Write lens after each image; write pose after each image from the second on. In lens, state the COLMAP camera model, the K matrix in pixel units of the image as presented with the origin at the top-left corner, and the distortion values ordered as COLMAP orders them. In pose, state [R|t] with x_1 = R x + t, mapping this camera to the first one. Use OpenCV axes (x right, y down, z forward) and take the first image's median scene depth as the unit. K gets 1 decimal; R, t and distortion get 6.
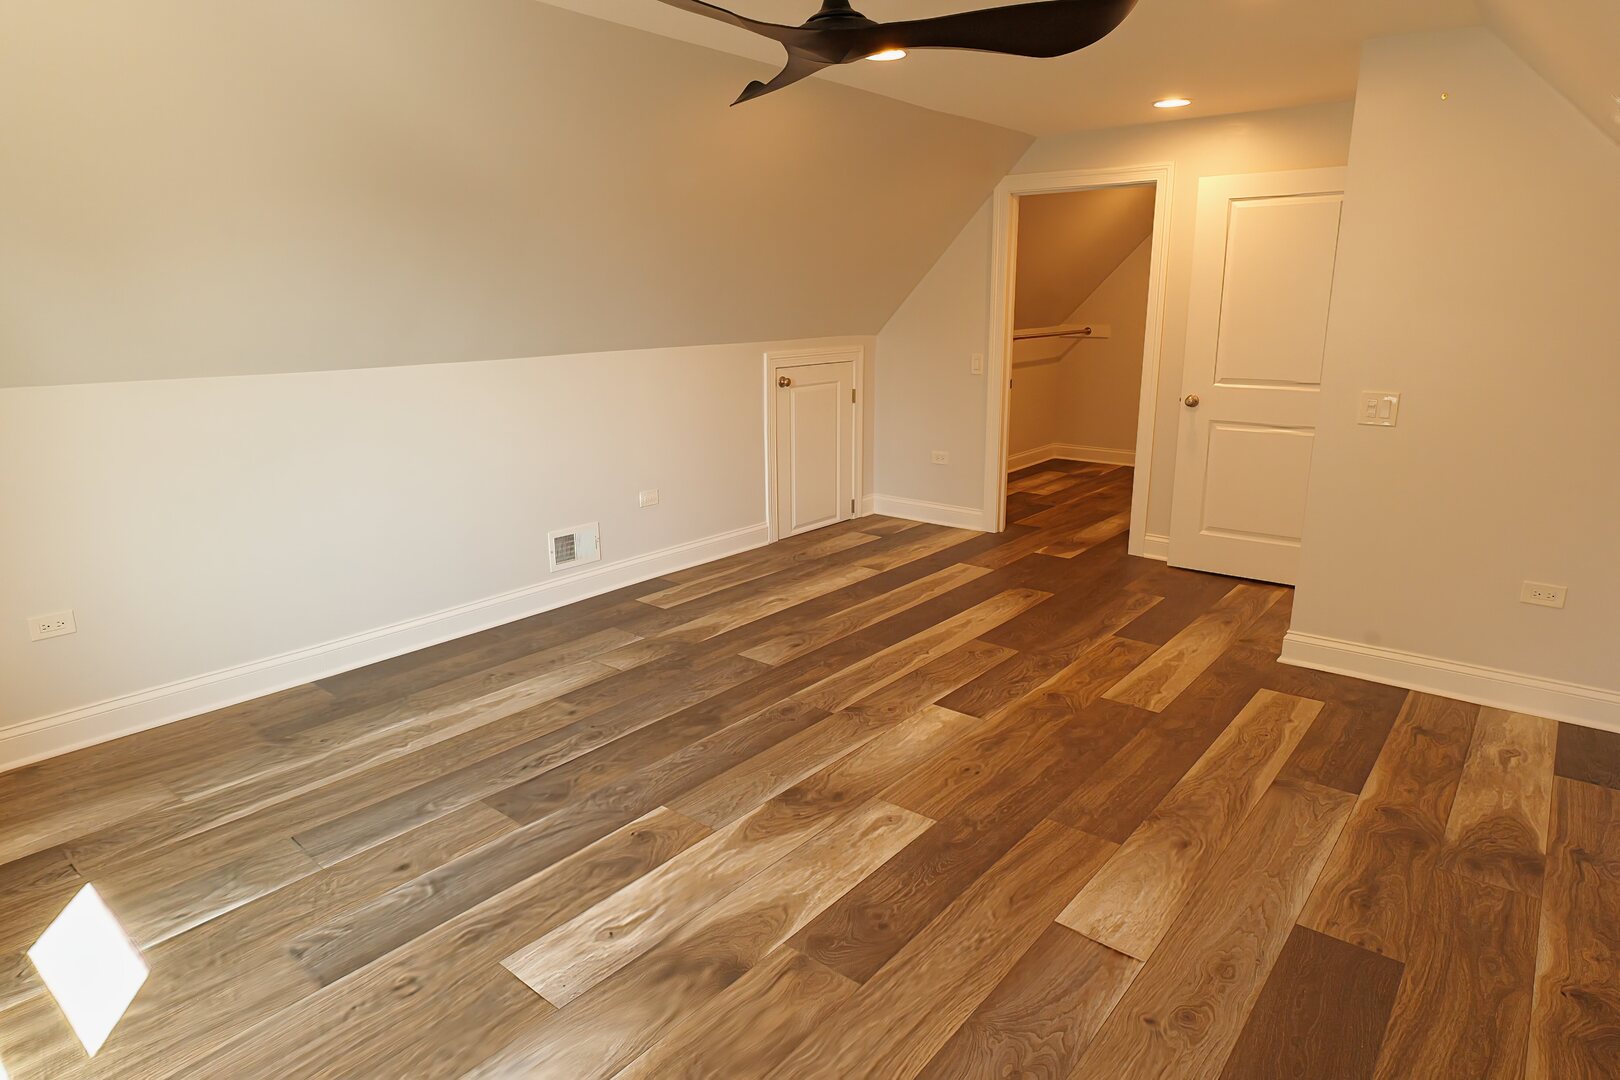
lens RADIAL K [[947.6, 0, 811.1], [0, 947.6, 538.8], [0, 0, 1]] dist [-0.025453, 0.009645]
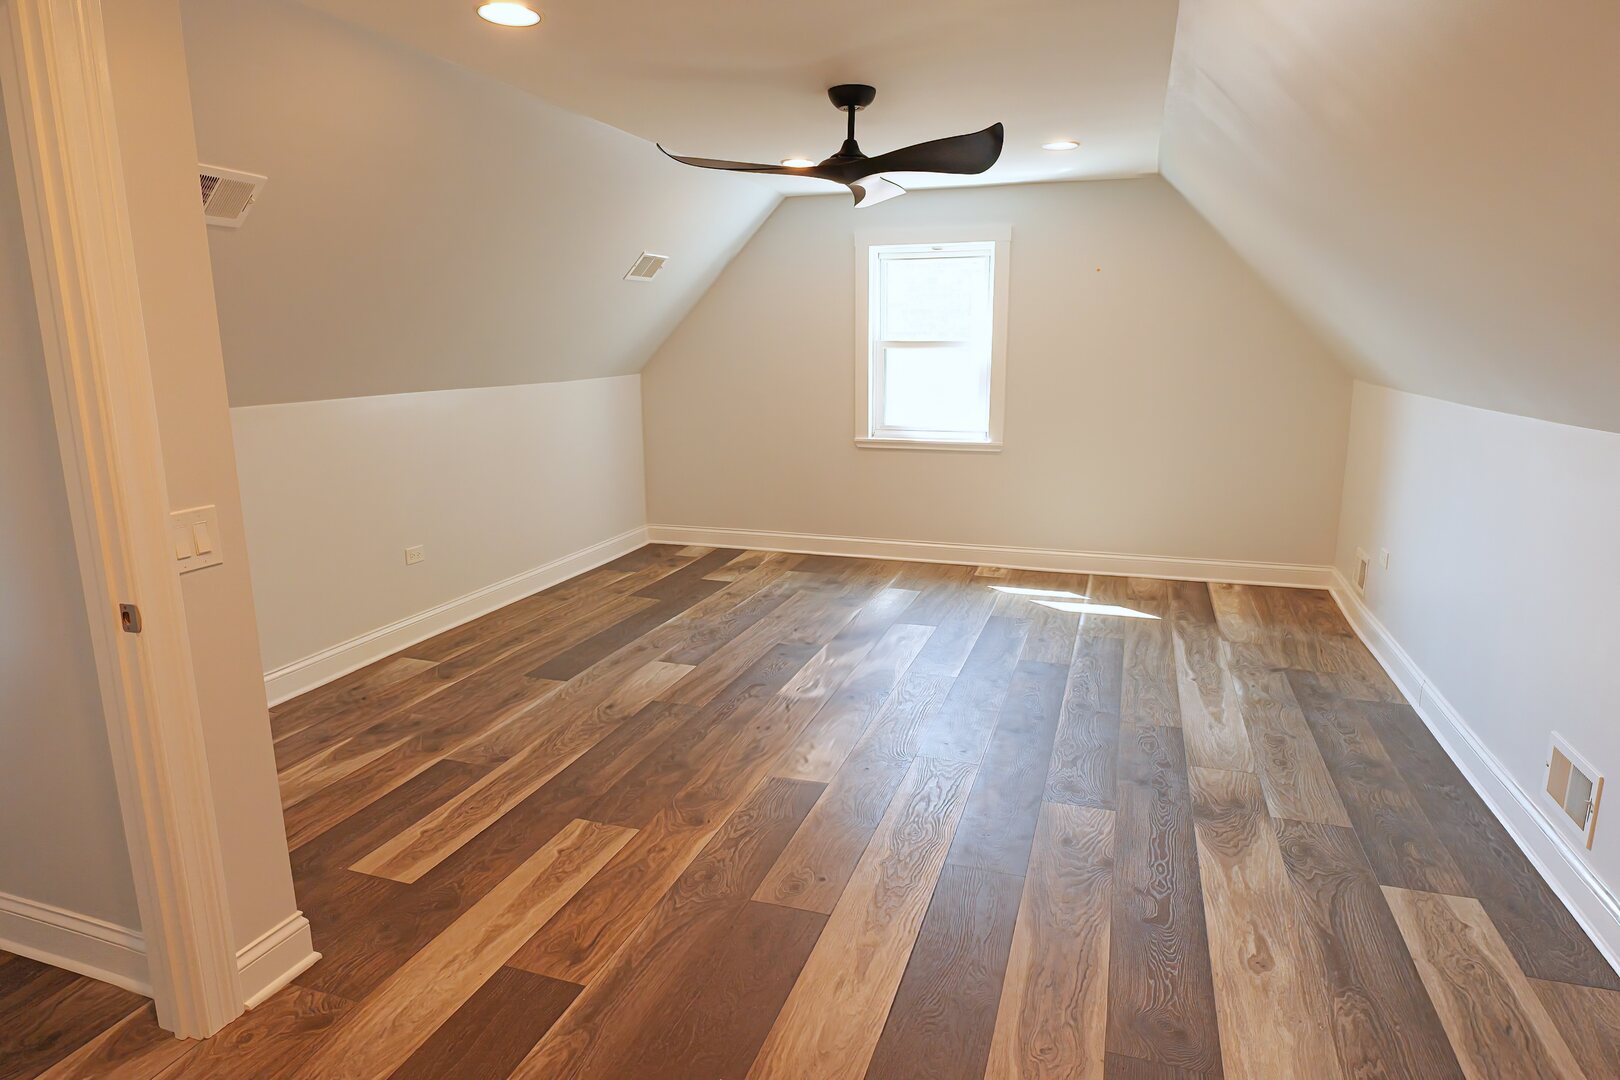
lens RADIAL K [[947.6, 0, 809.2], [0, 947.6, 541.4], [0, 0, 1]] dist [-0.025453, 0.009645]
pose [[-0.936962, 0.083848, -0.339222, 0.459091], [-0.073976, 0.901182, 0.427080, -0.443138], [0.341511, 0.425252, -0.838171, 1.756473]]
